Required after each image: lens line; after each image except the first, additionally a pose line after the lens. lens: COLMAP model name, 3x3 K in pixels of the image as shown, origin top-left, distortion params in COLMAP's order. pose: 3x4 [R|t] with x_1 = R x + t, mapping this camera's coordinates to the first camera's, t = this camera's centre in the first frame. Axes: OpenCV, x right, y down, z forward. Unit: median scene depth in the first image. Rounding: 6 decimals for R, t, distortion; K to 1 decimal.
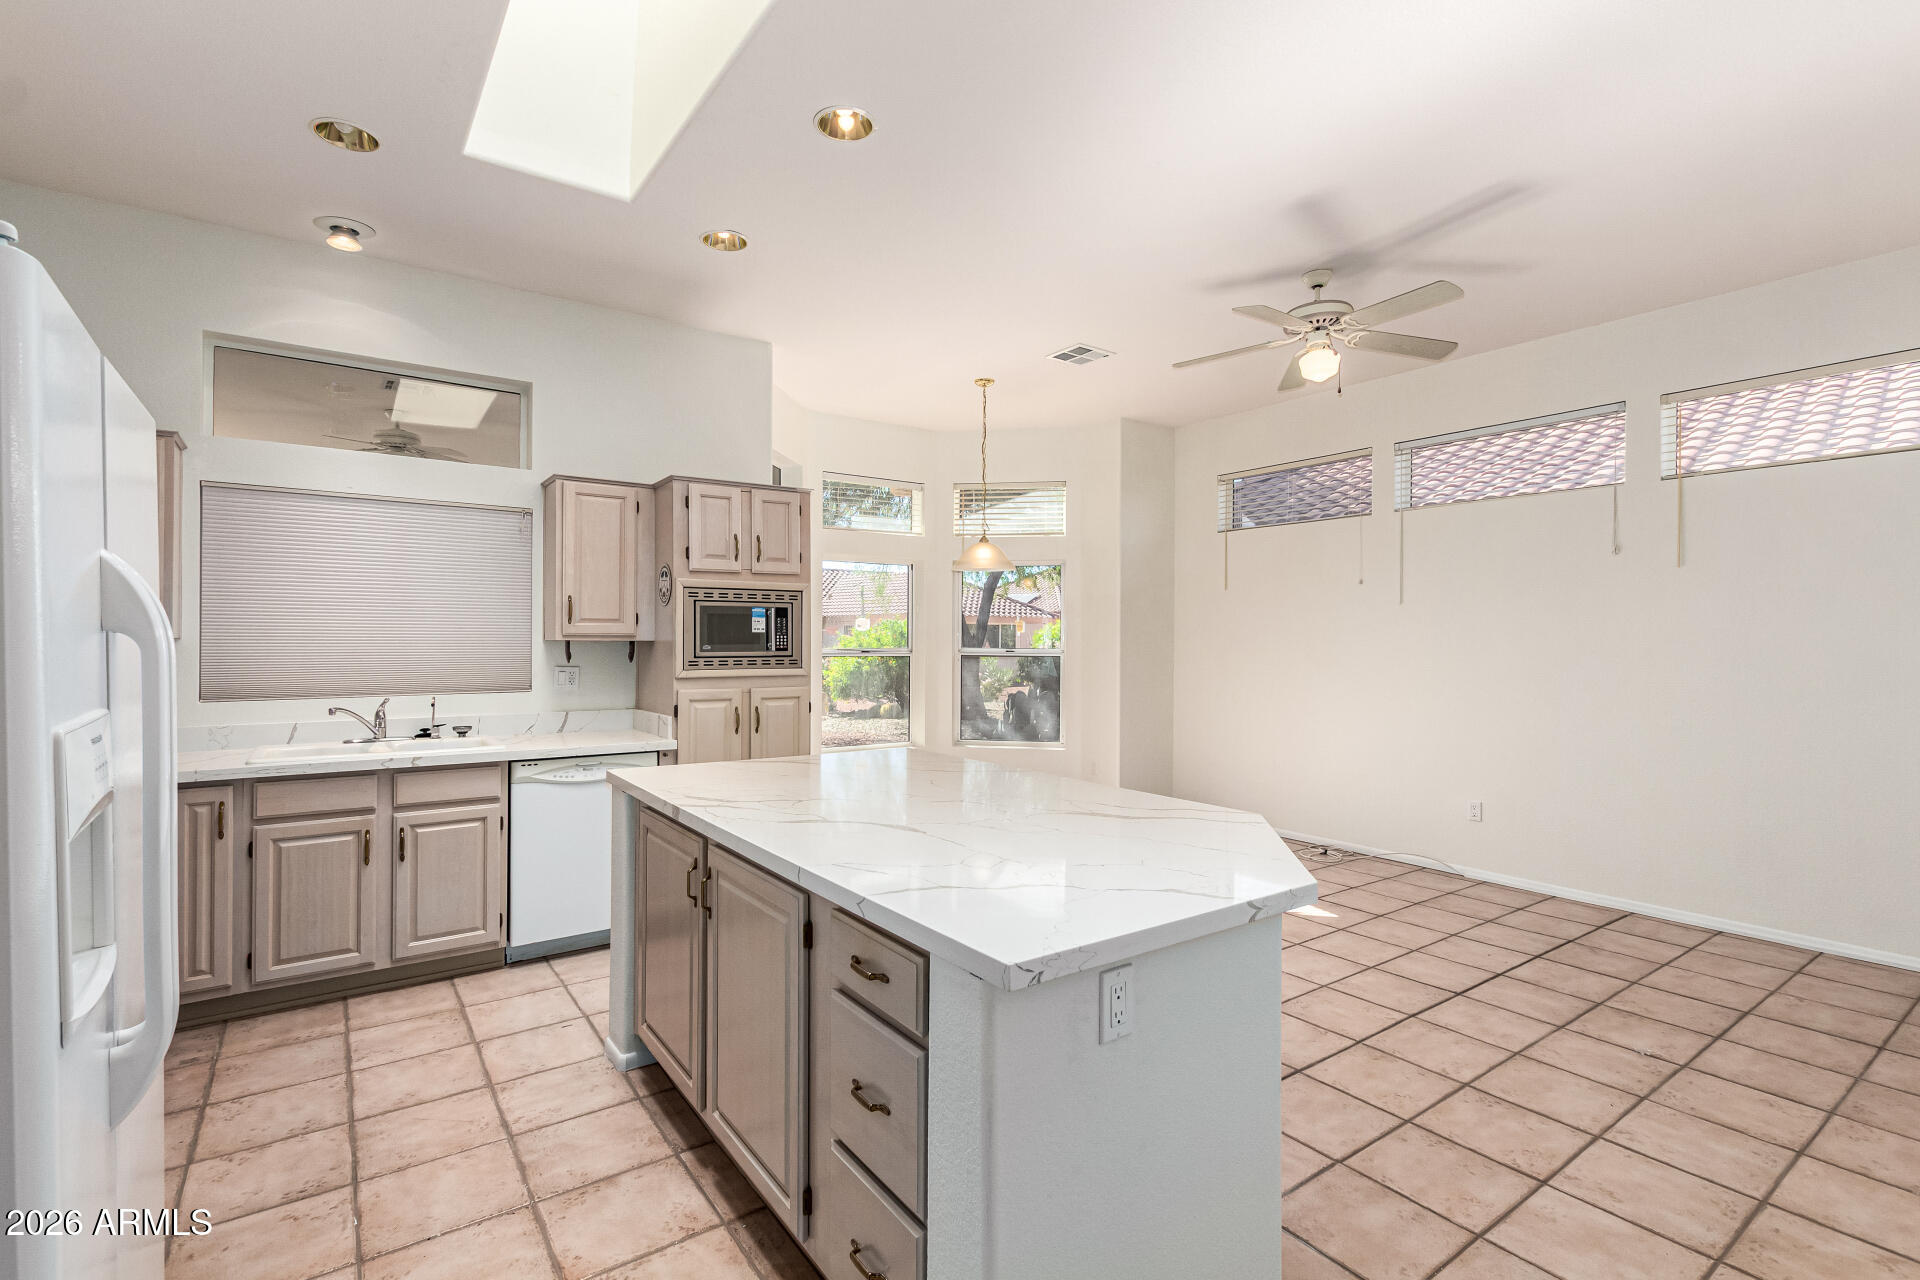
lens RADIAL K [[885.1, 0, 962.3], [0, 885.1, 637.5], [0, 0, 1]] dist [0.009786, -0.005242]
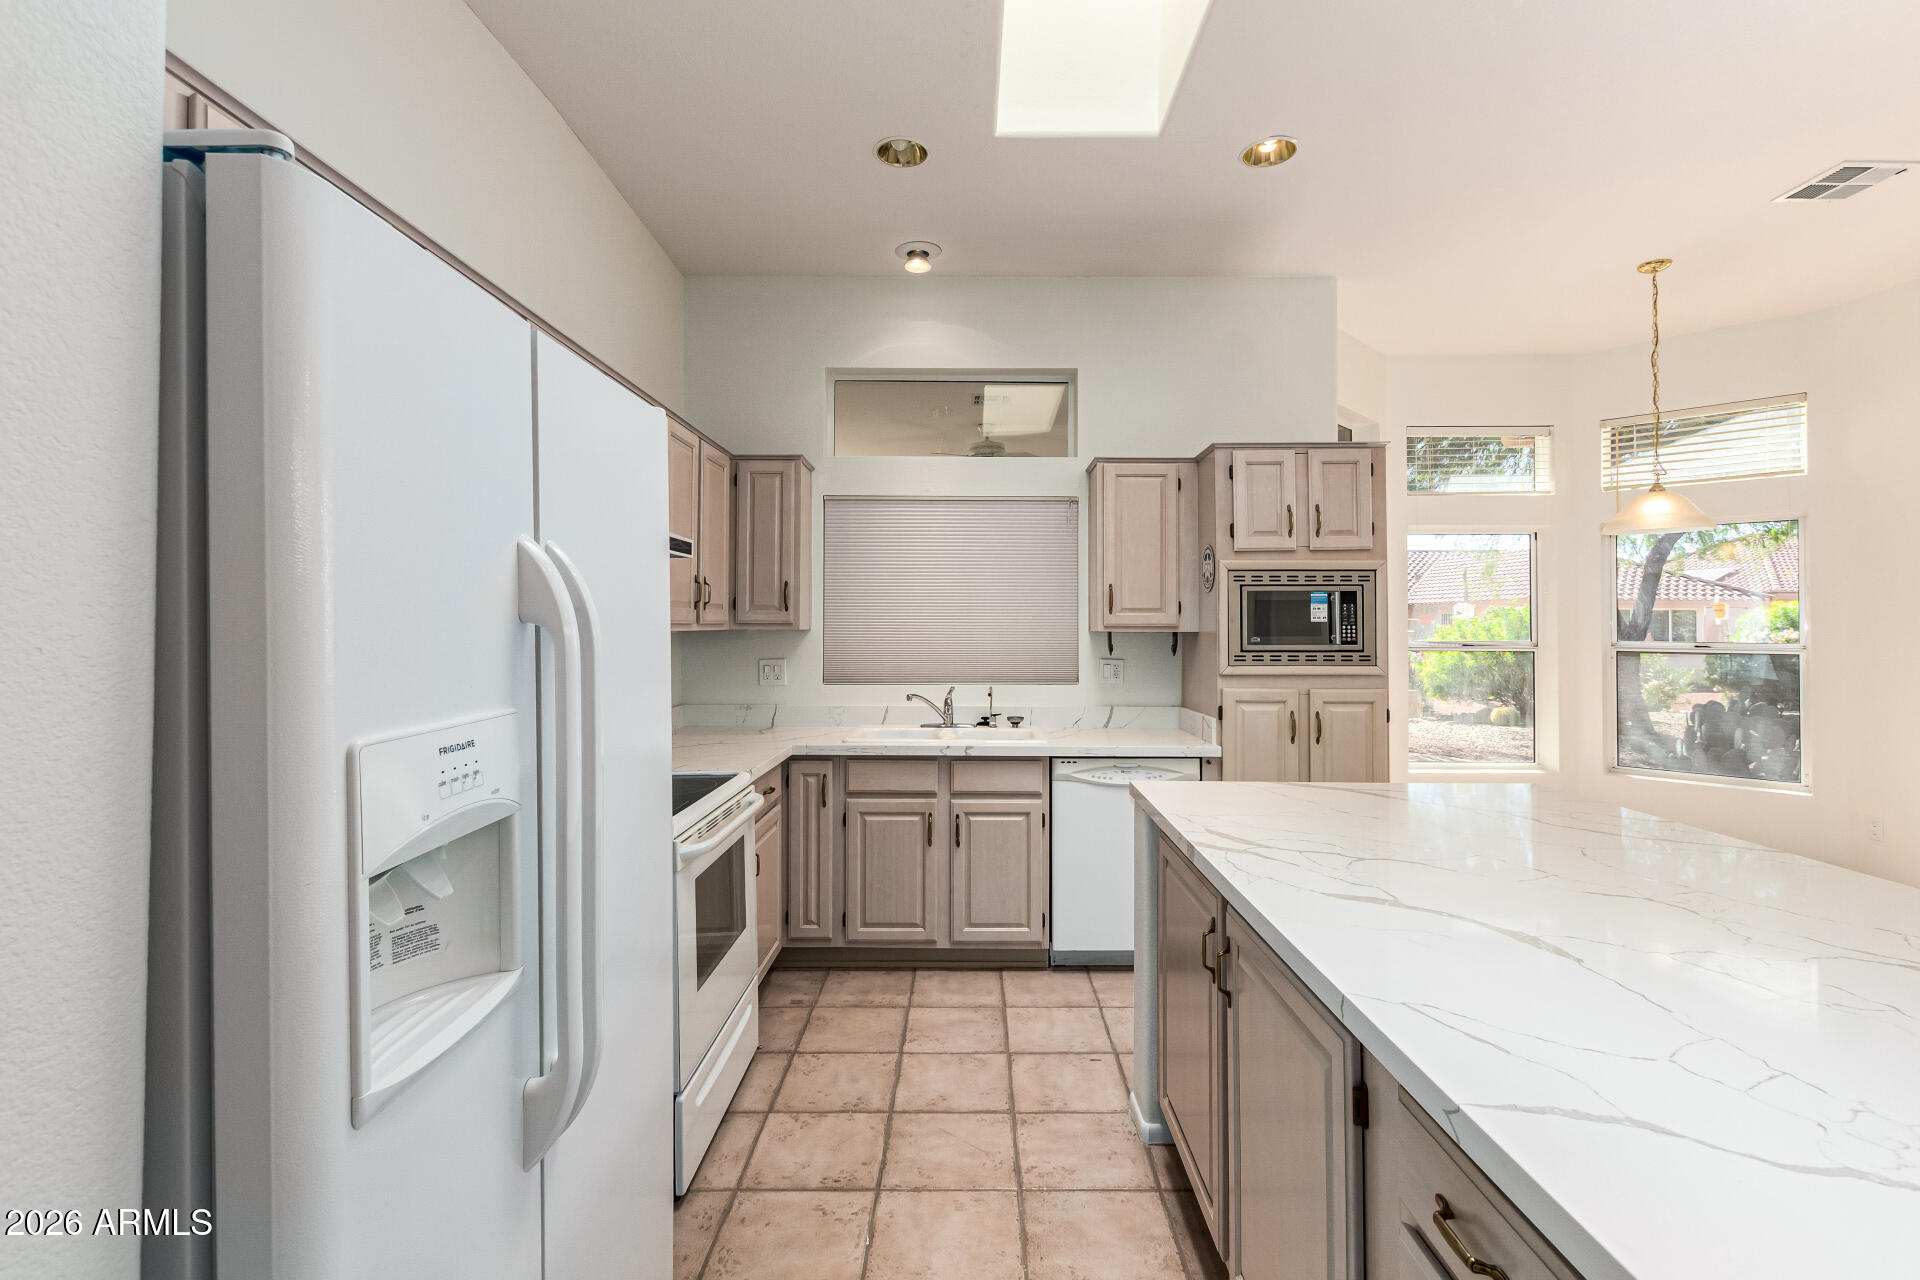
lens RADIAL K [[885.1, 0, 983.3], [0, 885.1, 612.3], [0, 0, 1]] dist [0.009786, -0.005242]
pose [[0.818905, -0.012831, -0.573786, -0.014247], [0.002462, 0.999819, -0.018844, 0.000075], [0.573924, 0.014019, 0.818788, 0.164235]]
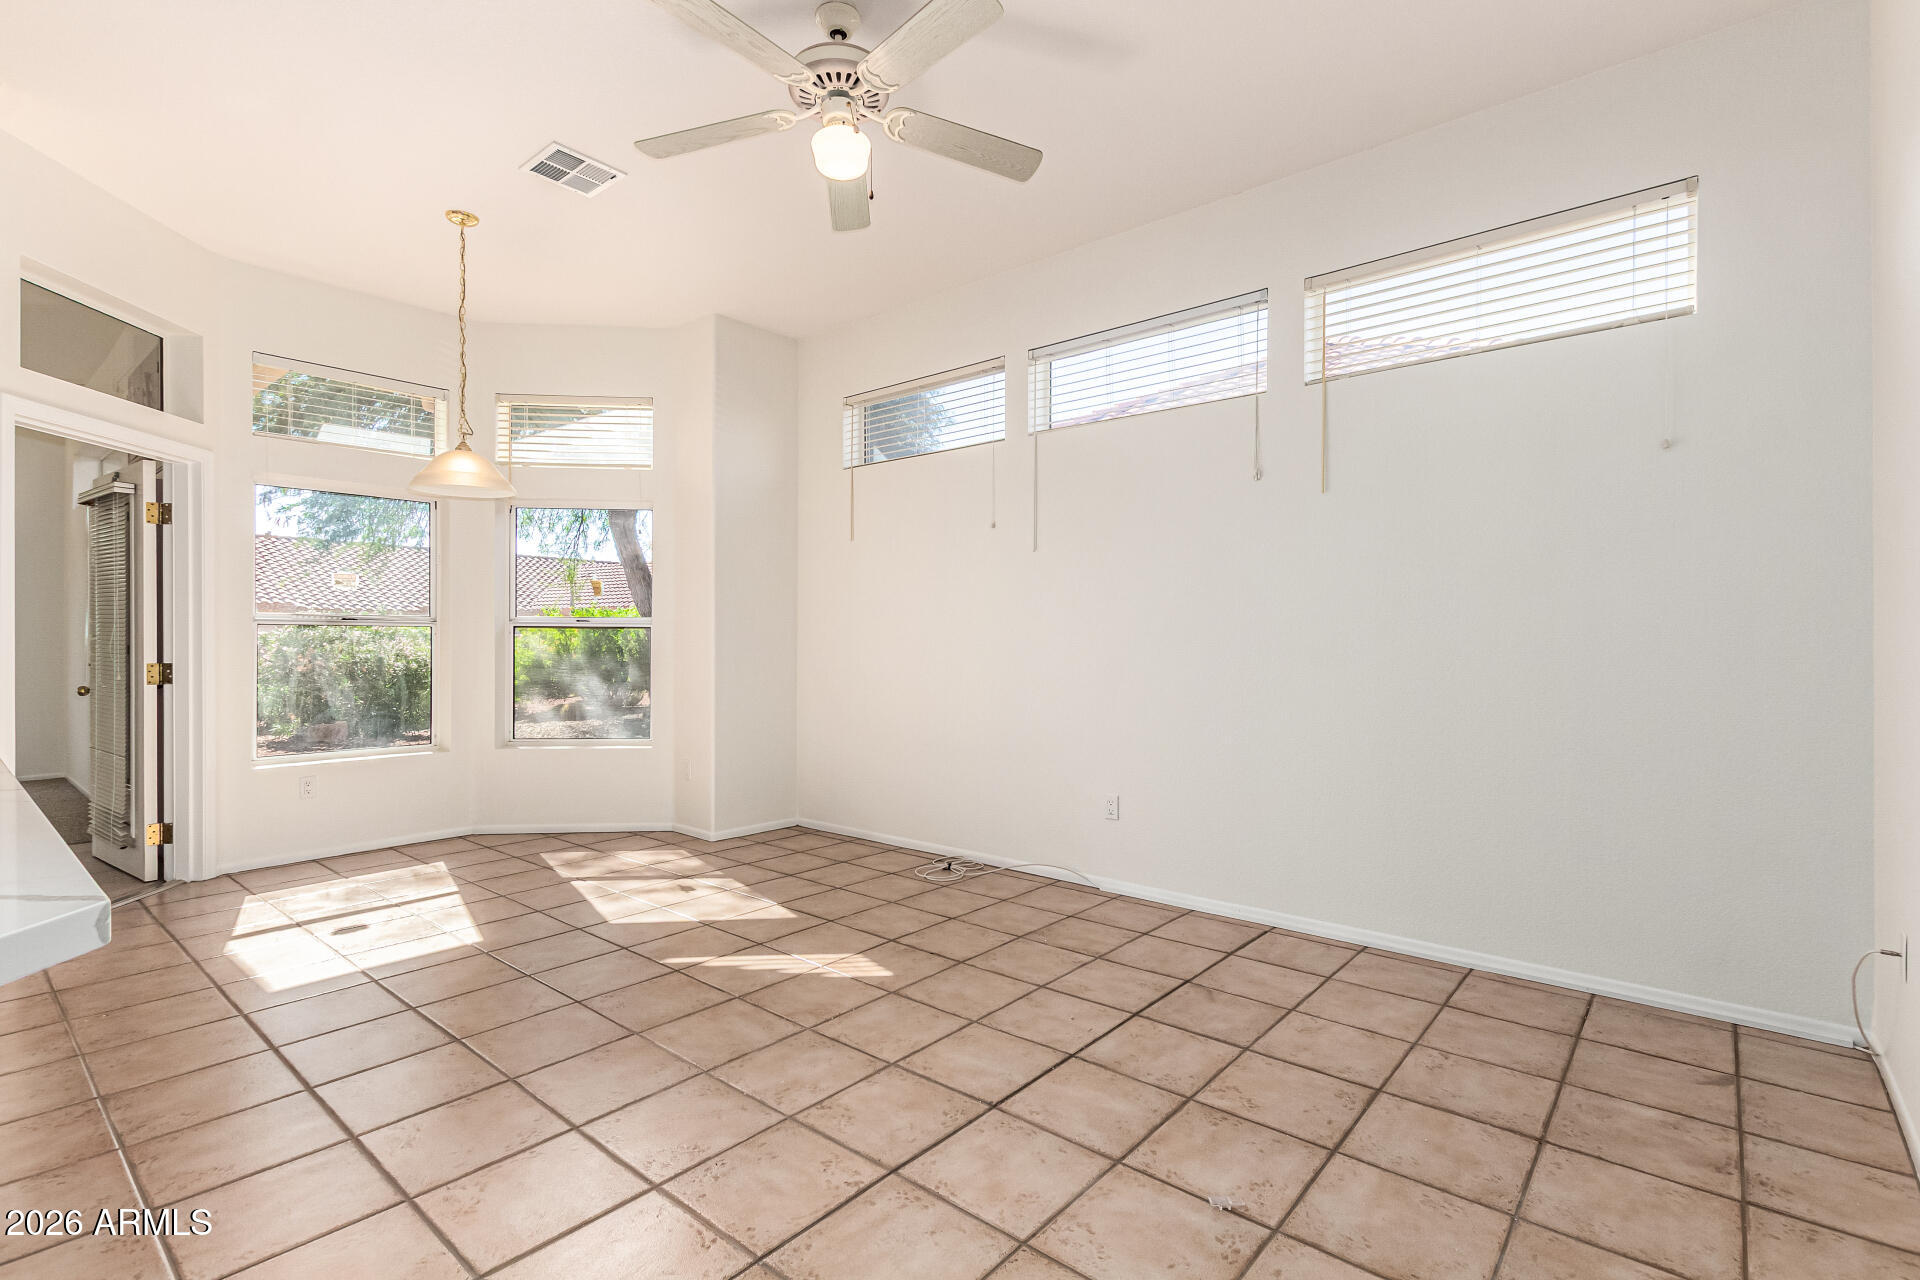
lens RADIAL K [[885.1, 0, 965.5], [0, 885.1, 643.4], [0, 0, 1]] dist [0.009786, -0.005242]
pose [[0.970422, -0.006310, 0.241331, 0.329878], [0.005393, 0.999976, 0.004459, 0.057335], [-0.241353, -0.003026, 0.970433, 0.331853]]
